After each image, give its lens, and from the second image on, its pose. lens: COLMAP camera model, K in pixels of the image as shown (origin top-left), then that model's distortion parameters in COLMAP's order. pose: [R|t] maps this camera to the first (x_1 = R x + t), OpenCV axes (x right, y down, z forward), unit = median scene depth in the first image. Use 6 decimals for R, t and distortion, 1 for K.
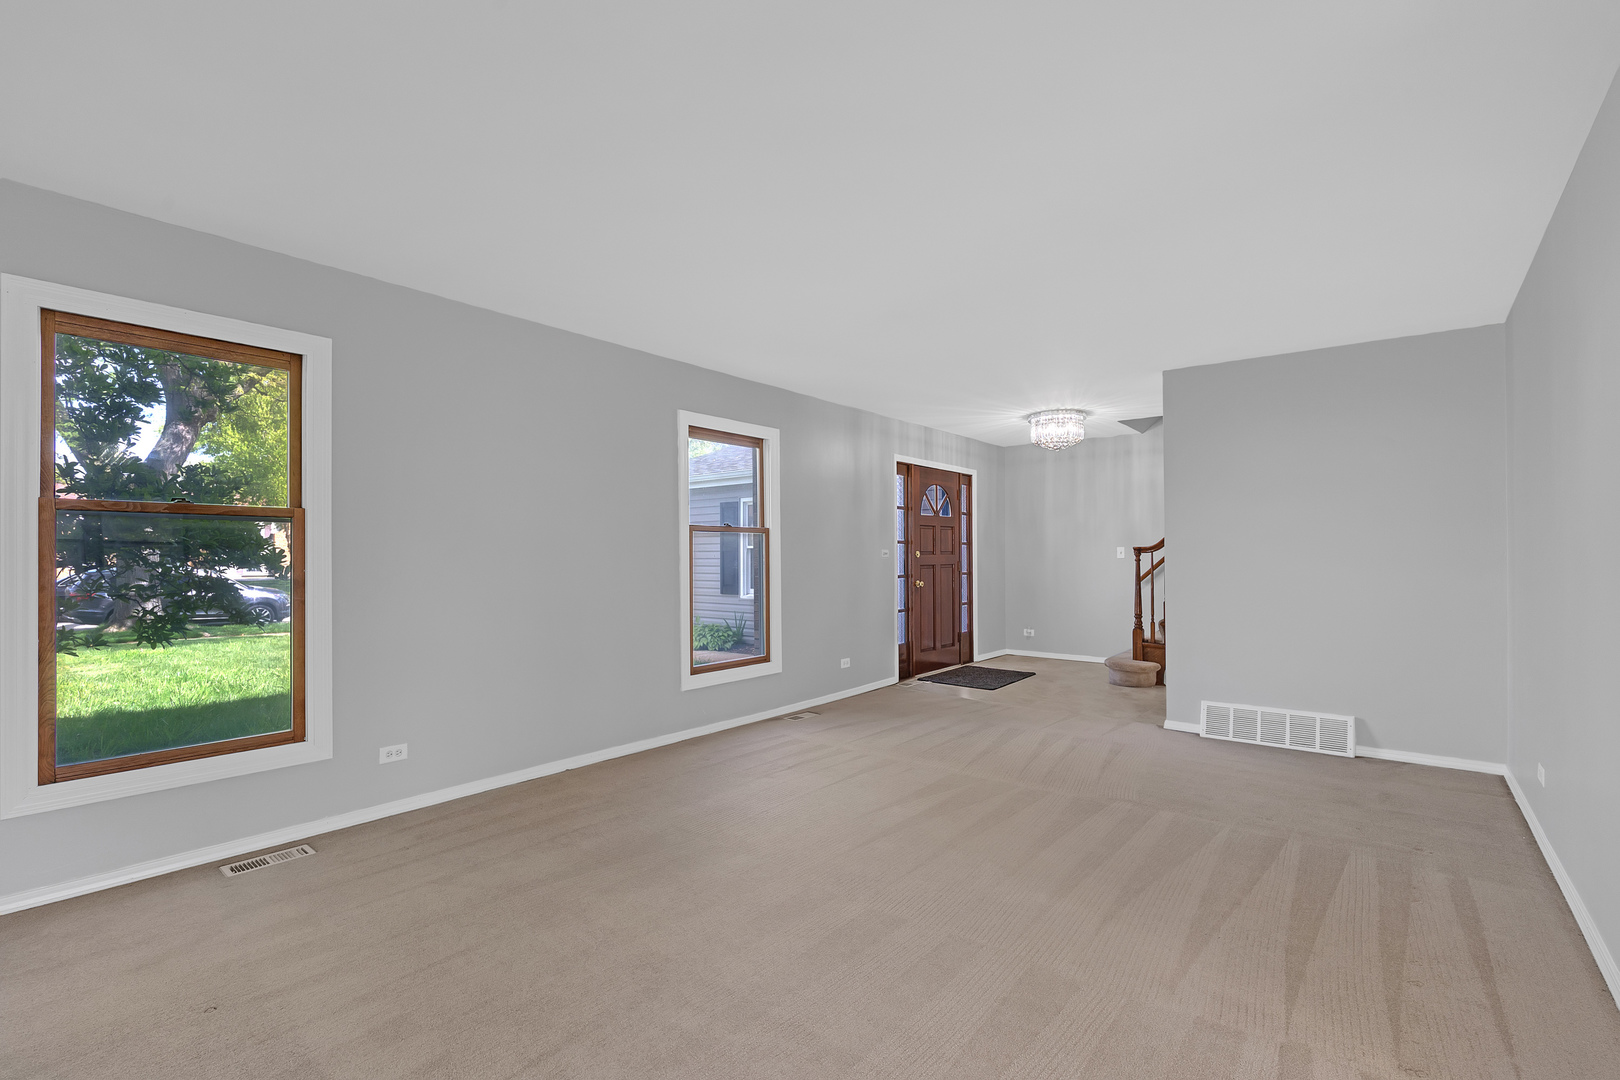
lens RADIAL K [[713.2, 0, 809.8], [0, 713.2, 564.5], [0, 0, 1]] dist [-0.000151, -0.000326]
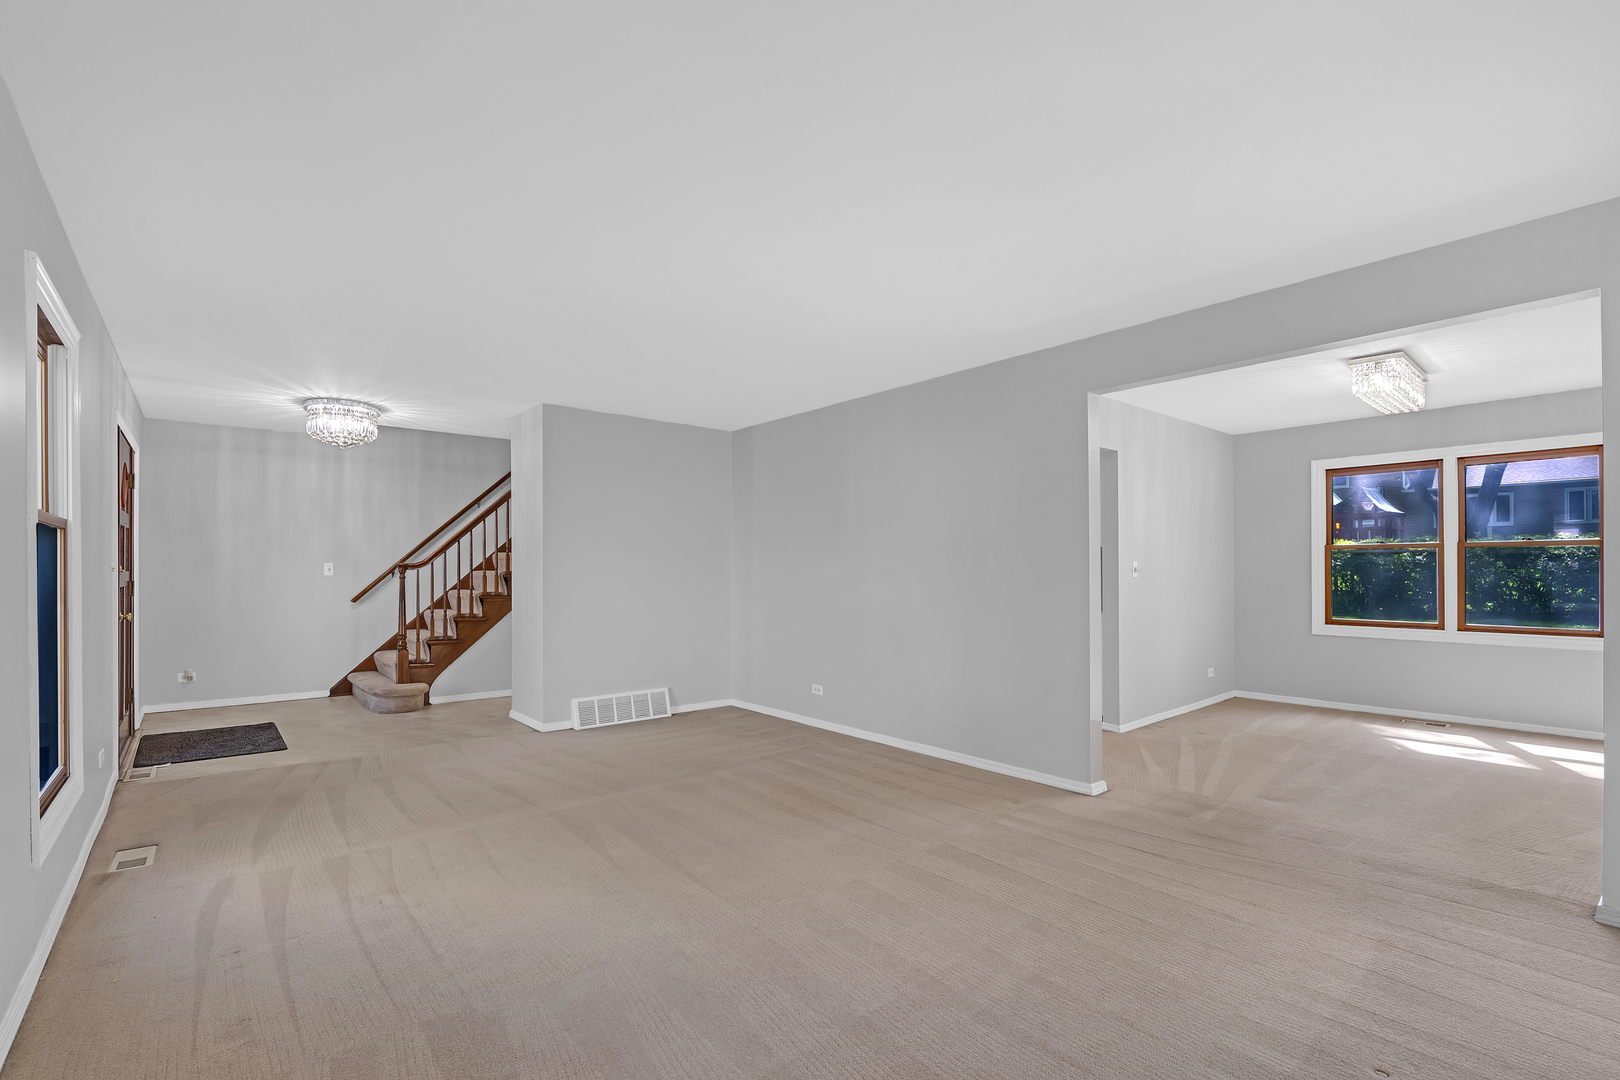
lens RADIAL K [[713.2, 0, 809.8], [0, 713.2, 564.5], [0, 0, 1]] dist [-0.000151, -0.000326]
pose [[0.191380, 0.013239, 0.981427, -0.555652], [0.012753, 0.999791, -0.015974, -0.001384], [-0.981433, 0.015573, 0.191171, 0.450319]]
